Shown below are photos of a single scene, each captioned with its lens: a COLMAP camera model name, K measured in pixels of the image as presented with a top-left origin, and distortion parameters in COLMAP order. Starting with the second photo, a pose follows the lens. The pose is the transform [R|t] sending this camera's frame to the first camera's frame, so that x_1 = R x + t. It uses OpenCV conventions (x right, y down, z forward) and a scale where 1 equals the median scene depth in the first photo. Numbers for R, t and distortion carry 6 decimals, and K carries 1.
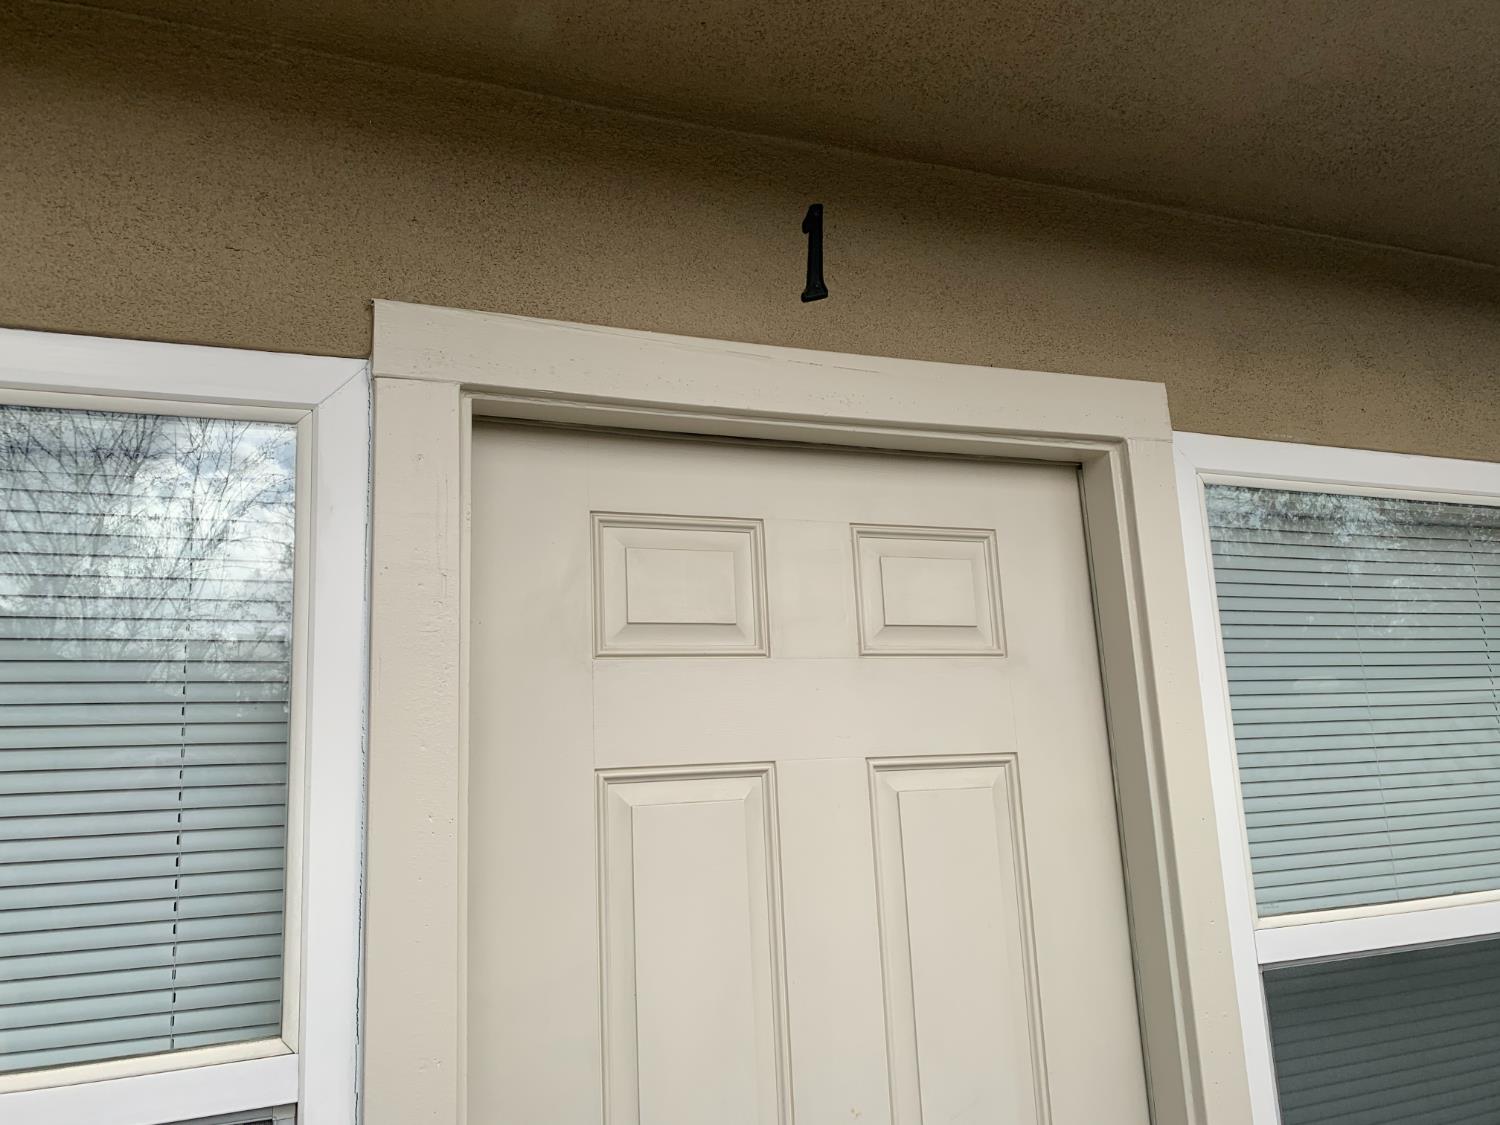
lens RADIAL K [[1182.5, 0, 771.9], [0, 1182.5, 565.0], [0, 0, 1]] dist [0.023692, -0.004078]
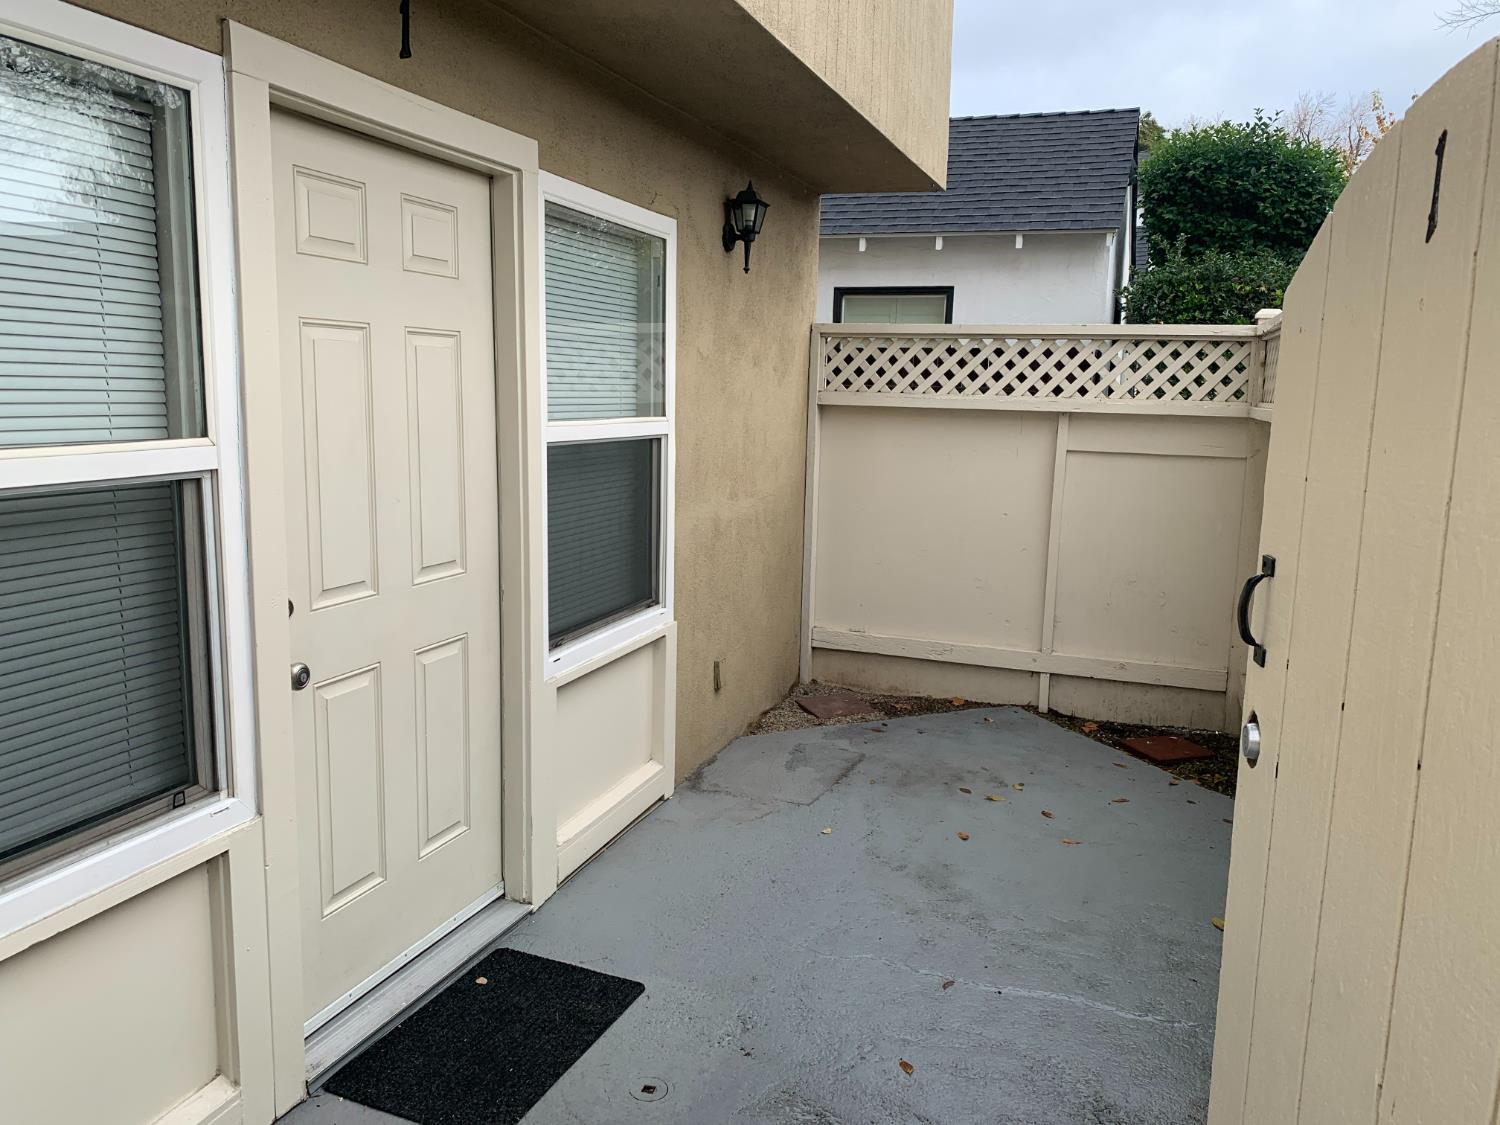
lens RADIAL K [[1182.5, 0, 771.9], [0, 1182.5, 565.0], [0, 0, 1]] dist [0.023692, -0.004078]
pose [[0.663051, -0.048710, 0.746988, -0.922938], [-0.191094, 0.953805, 0.231817, -0.022115], [-0.723773, -0.296451, 0.623113, -0.678030]]
